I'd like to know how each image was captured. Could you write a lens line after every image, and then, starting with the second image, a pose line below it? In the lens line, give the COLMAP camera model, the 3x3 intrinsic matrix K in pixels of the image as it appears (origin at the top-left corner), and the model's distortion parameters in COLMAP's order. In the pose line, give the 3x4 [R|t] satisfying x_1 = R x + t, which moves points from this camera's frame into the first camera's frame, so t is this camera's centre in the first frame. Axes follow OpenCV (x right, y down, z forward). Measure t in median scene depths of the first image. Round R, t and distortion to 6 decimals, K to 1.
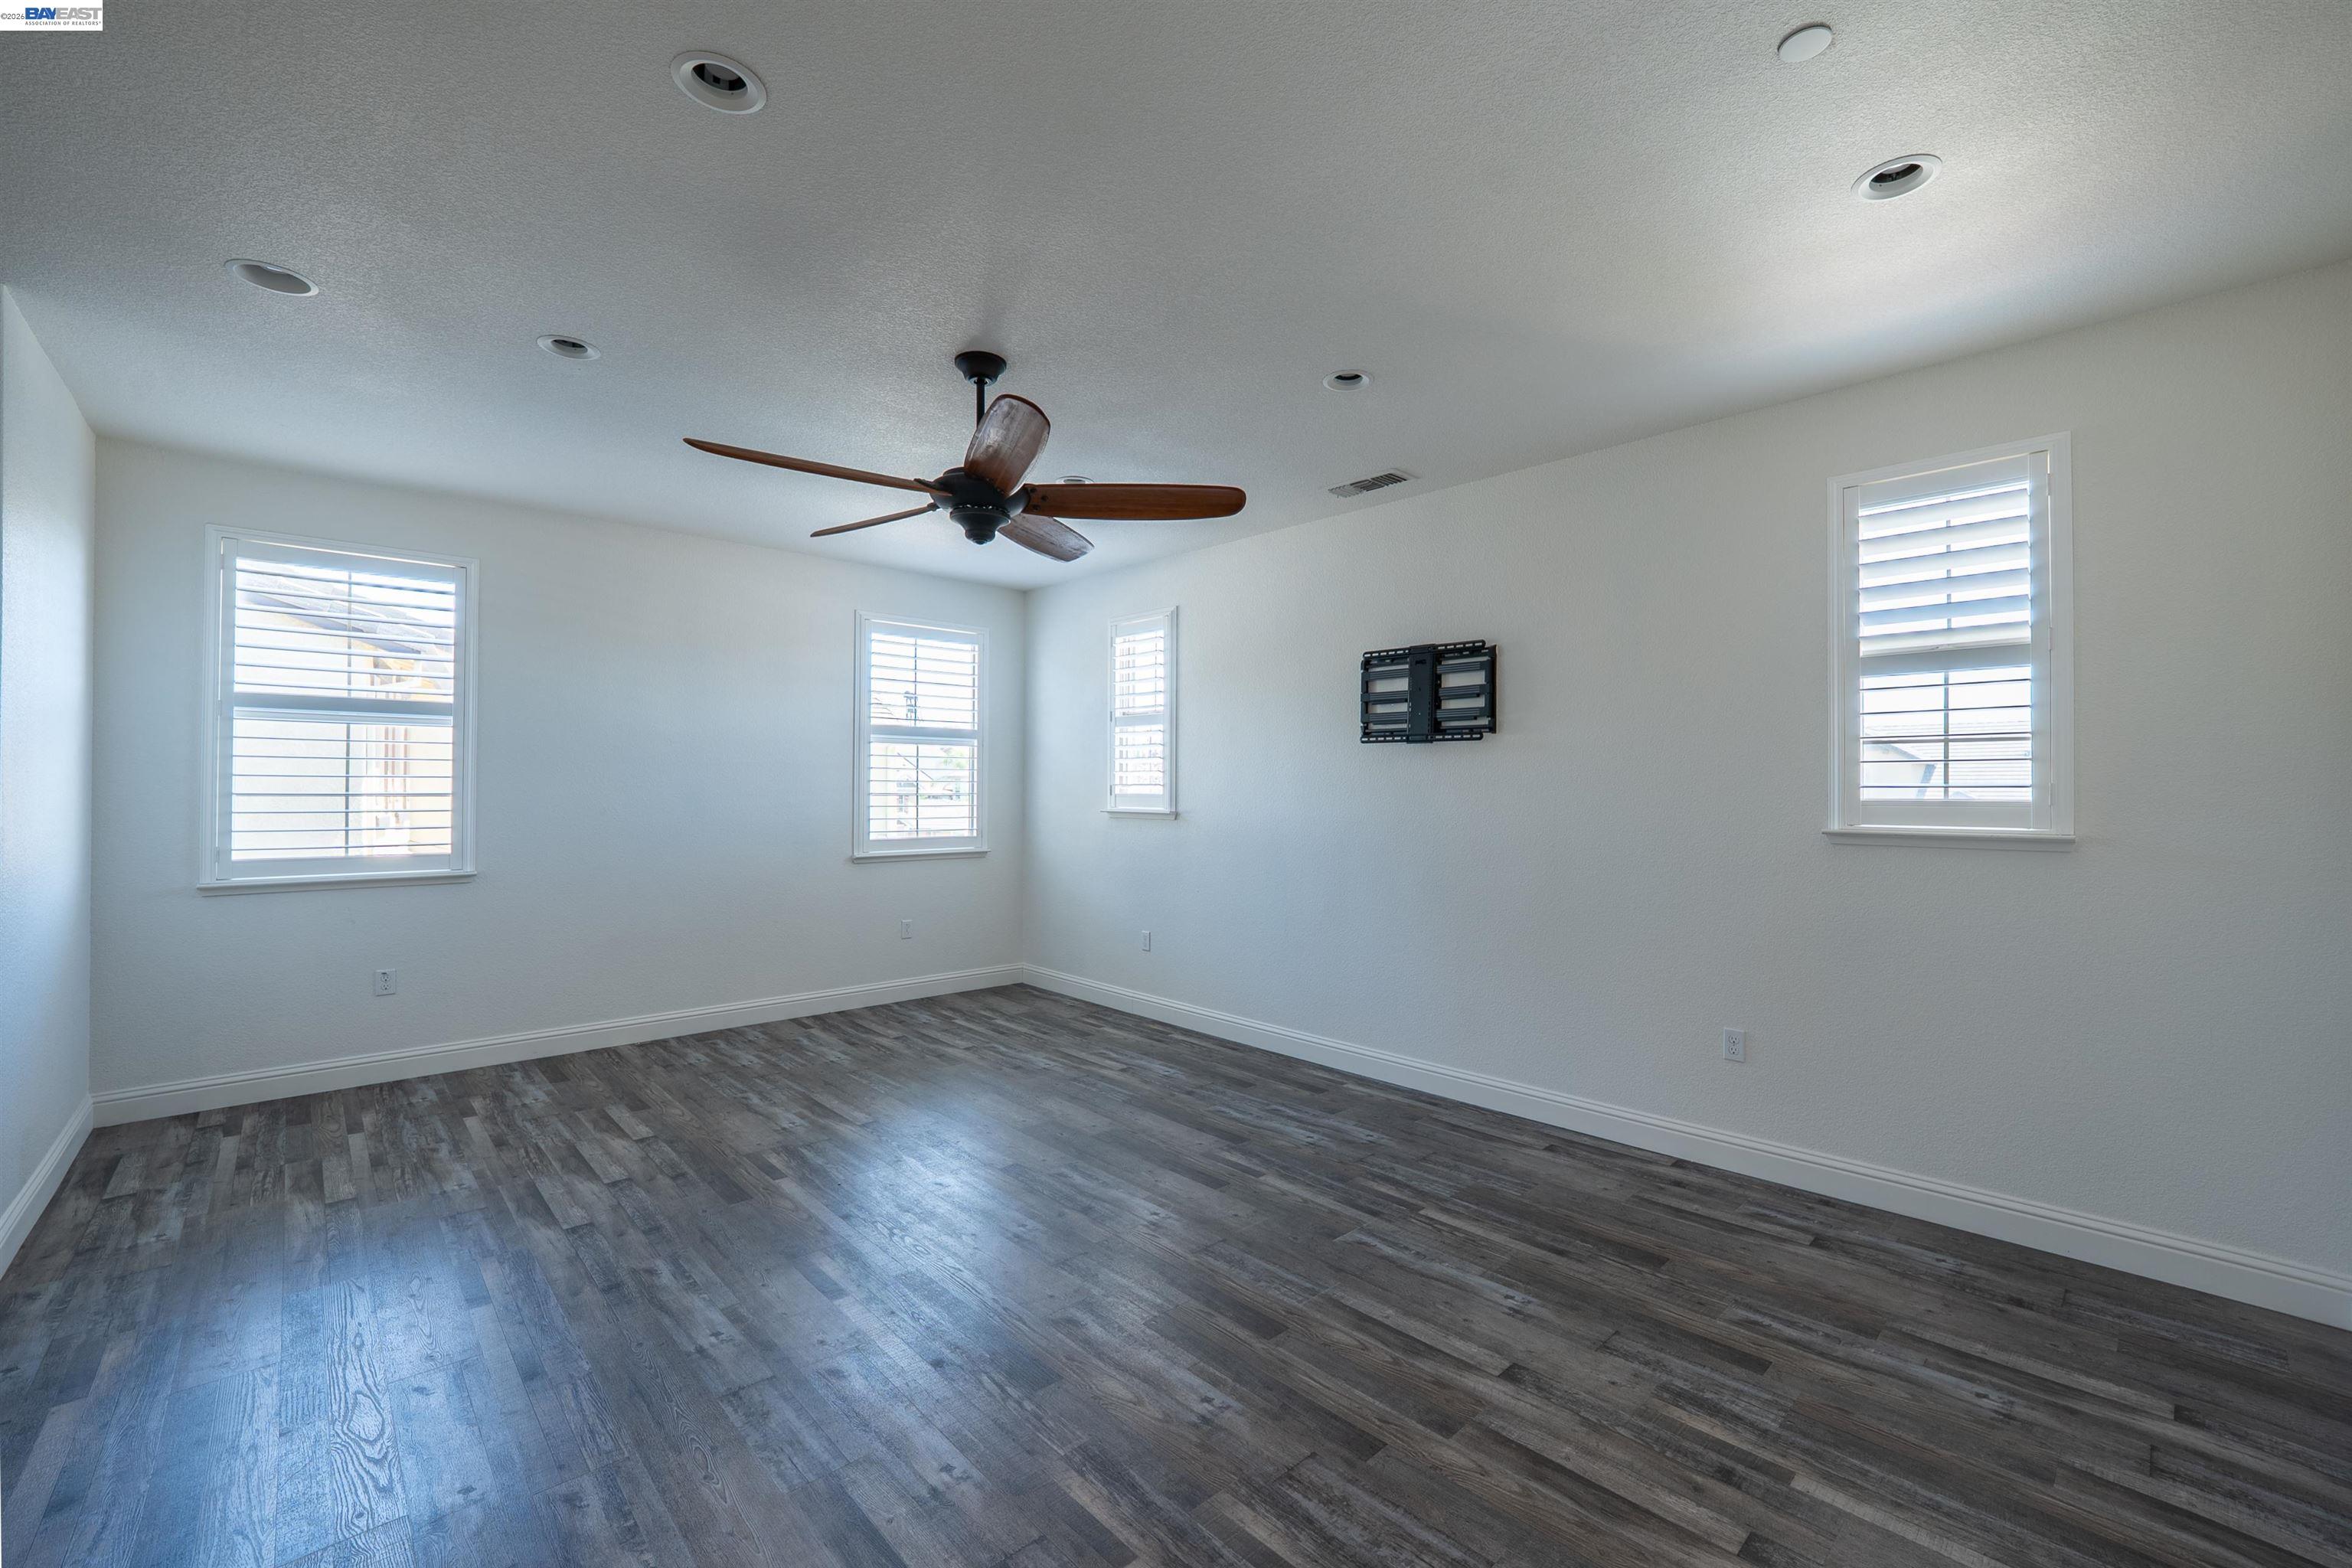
lens RADIAL K [[953.6, 0, 1162.3], [0, 953.6, 779.0], [0, 0, 1]] dist [-0.011421, 0.001294]
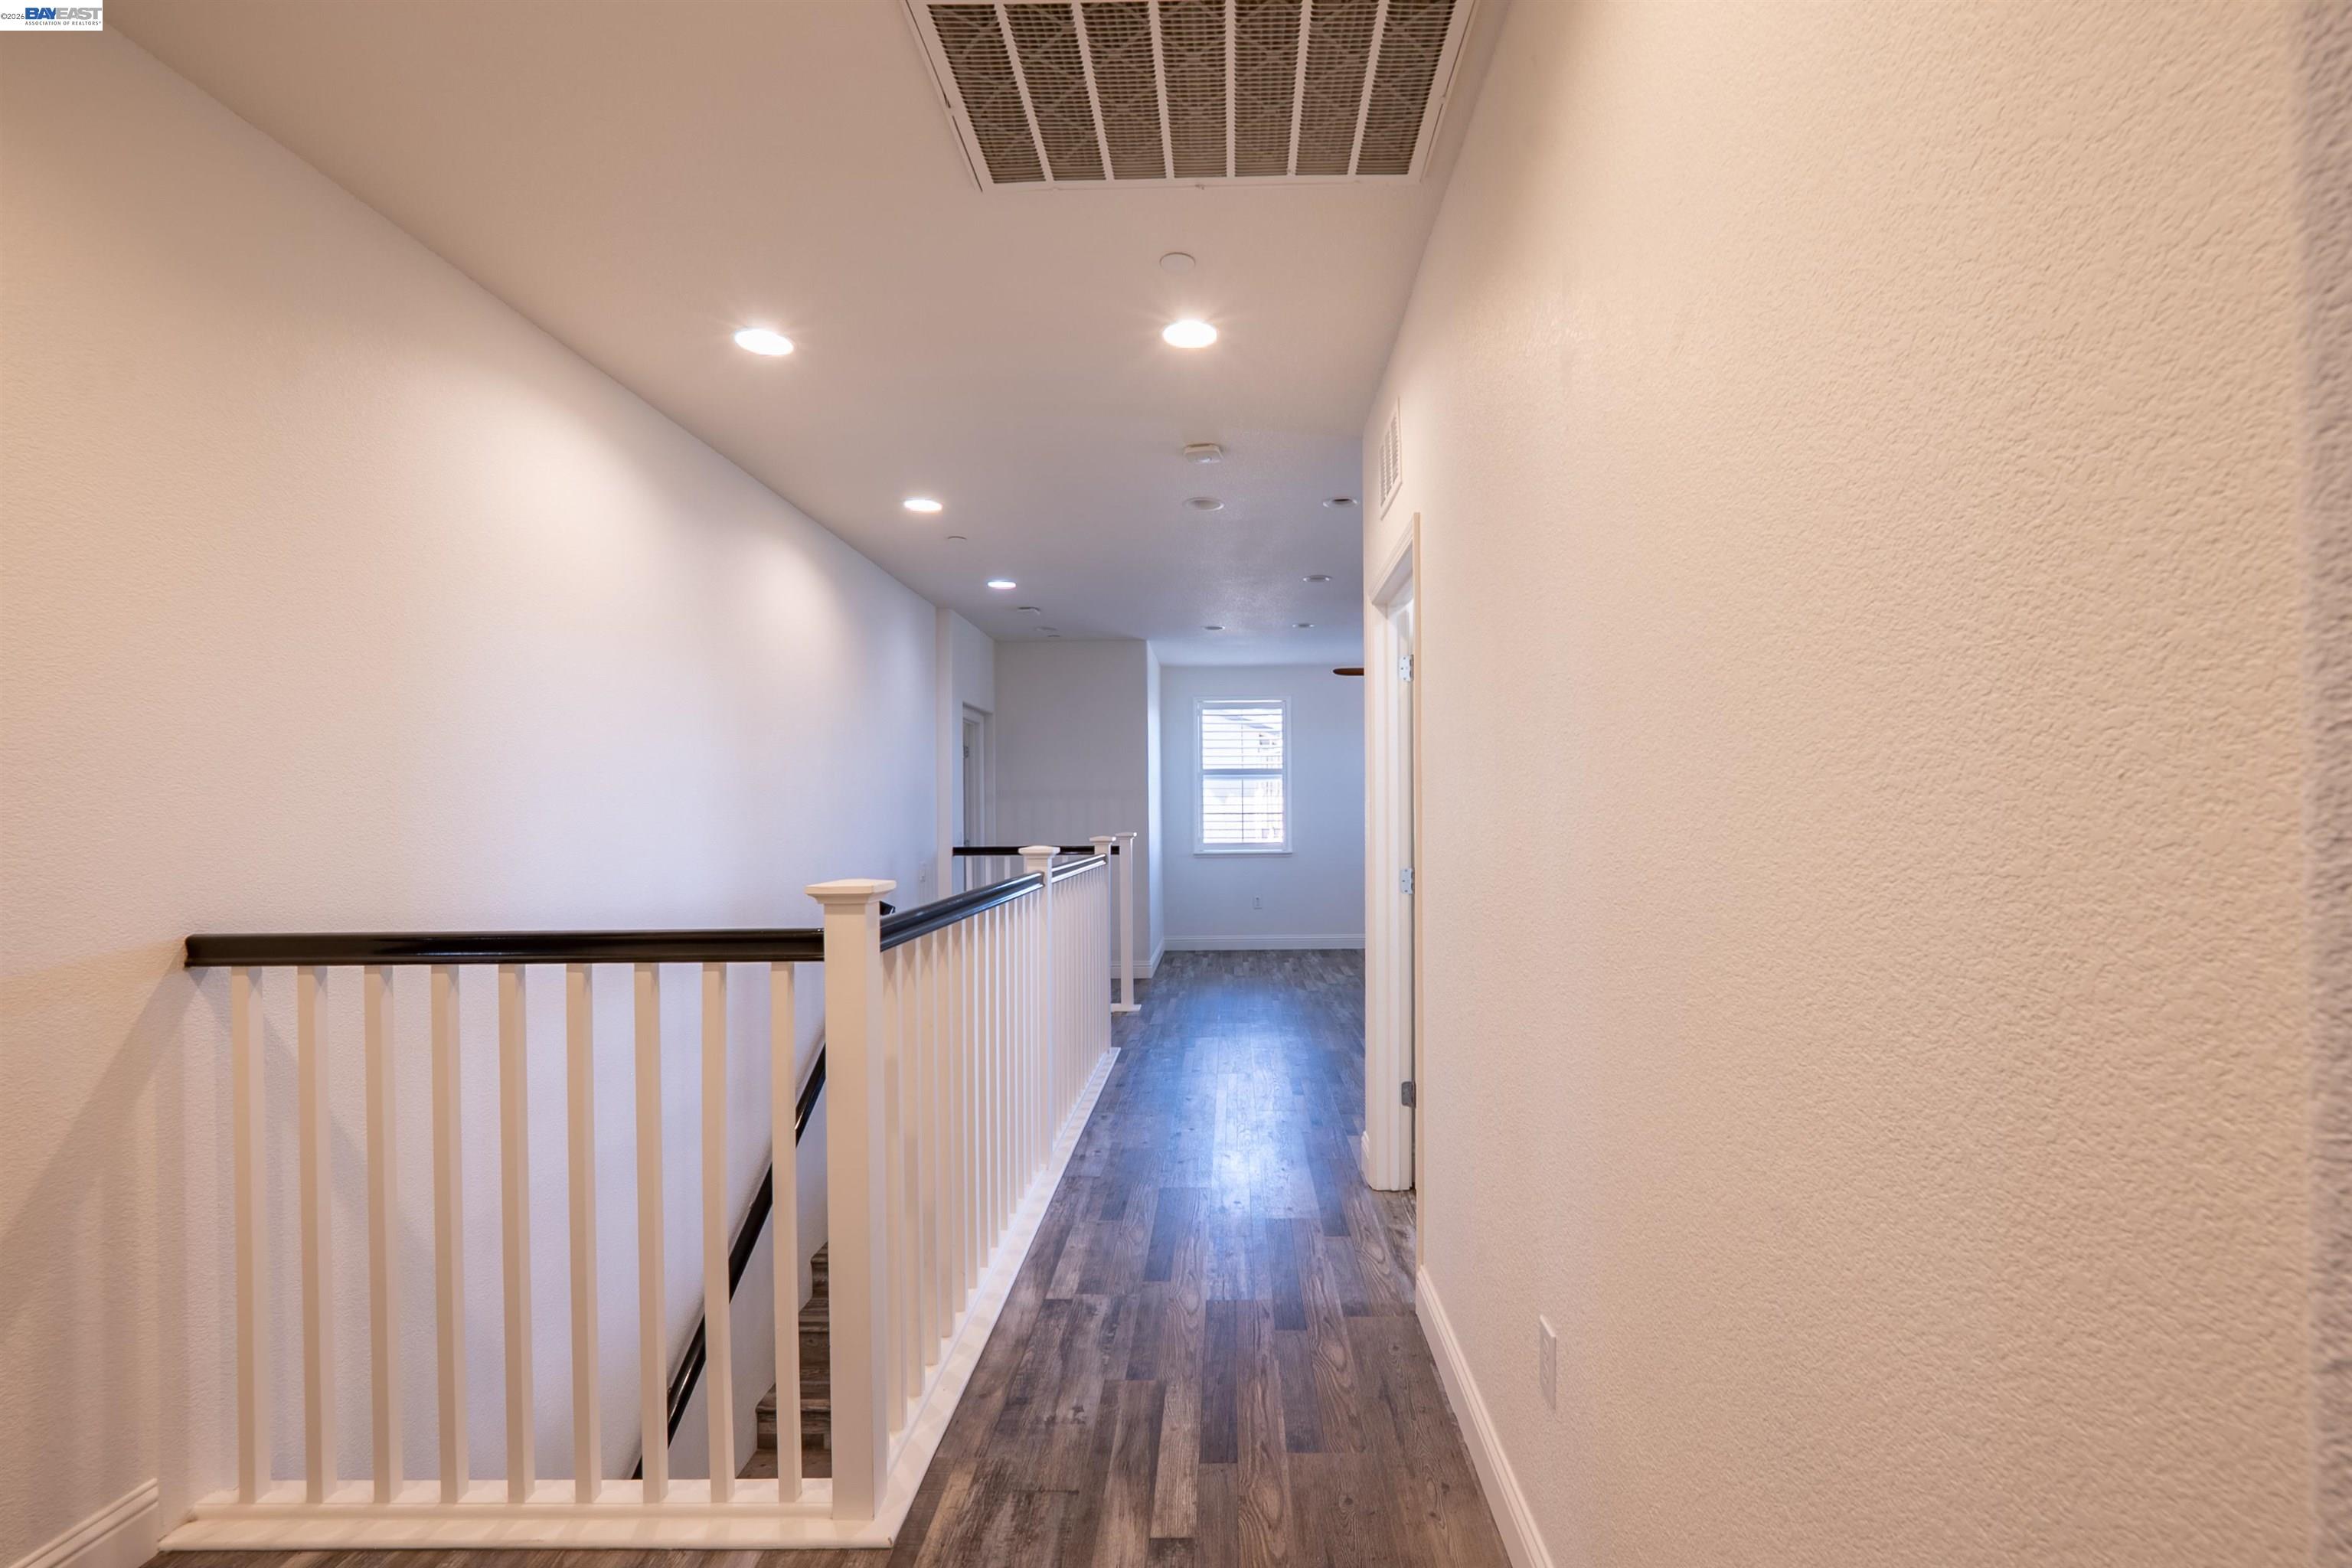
lens RADIAL K [[953.6, 0, 1182.5], [0, 953.6, 808.6], [0, 0, 1]] dist [-0.011421, 0.001294]
pose [[0.702926, -0.009961, -0.711194, 0.621849], [0.017166, 0.999848, 0.002963, -0.002835], [0.711056, -0.014291, 0.702990, -0.660209]]
